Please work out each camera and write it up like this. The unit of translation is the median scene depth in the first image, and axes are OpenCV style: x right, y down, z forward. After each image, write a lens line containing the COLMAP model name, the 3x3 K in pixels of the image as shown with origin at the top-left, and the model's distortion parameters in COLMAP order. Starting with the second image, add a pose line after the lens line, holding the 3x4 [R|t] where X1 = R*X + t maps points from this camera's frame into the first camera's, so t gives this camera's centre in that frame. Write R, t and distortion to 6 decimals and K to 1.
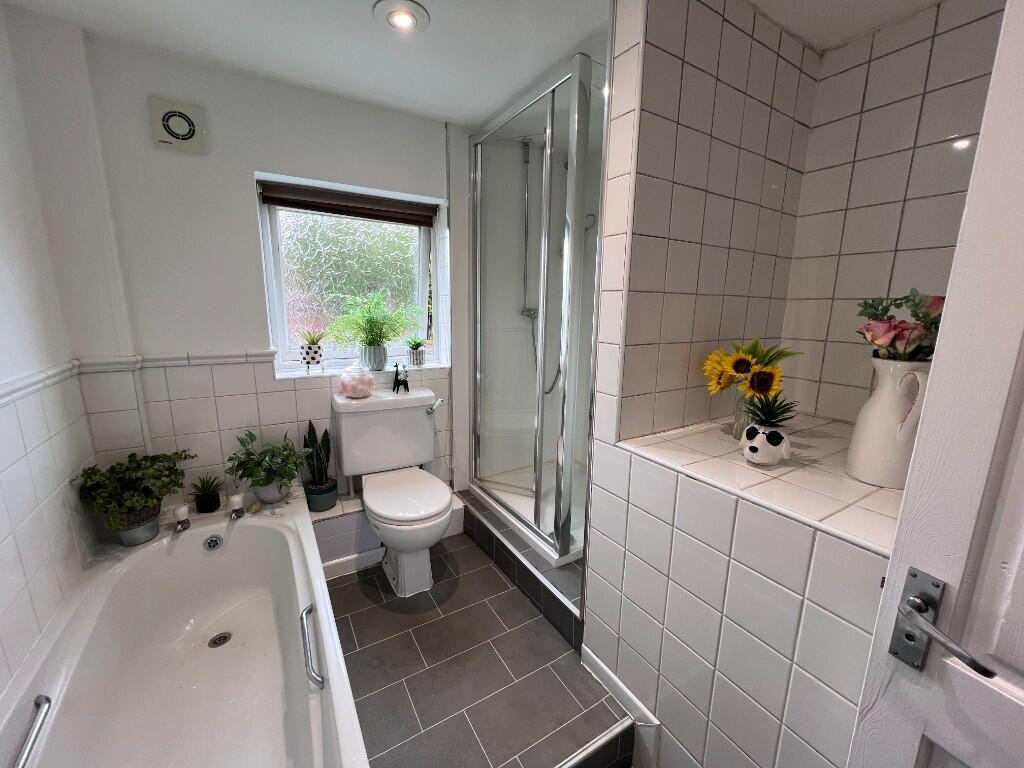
lens RADIAL K [[411.1, 0, 508.8], [0, 411.1, 382.2], [0, 0, 1]] dist [0.003519, -0.000273]
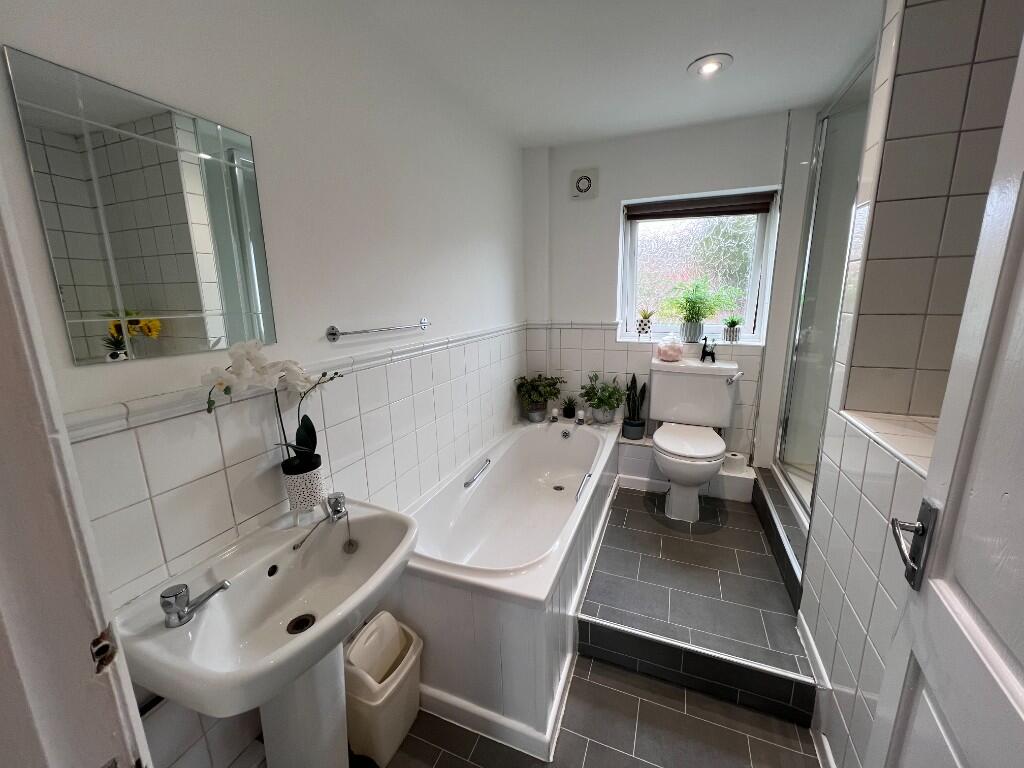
lens RADIAL K [[411.1, 0, 513.1], [0, 411.1, 381.6], [0, 0, 1]] dist [0.003519, -0.000273]
pose [[0.603959, 0.138935, -0.784812, 0.384263], [-0.127977, 0.988817, 0.076563, 0.069602], [0.786673, 0.054197, 0.614986, -0.182083]]
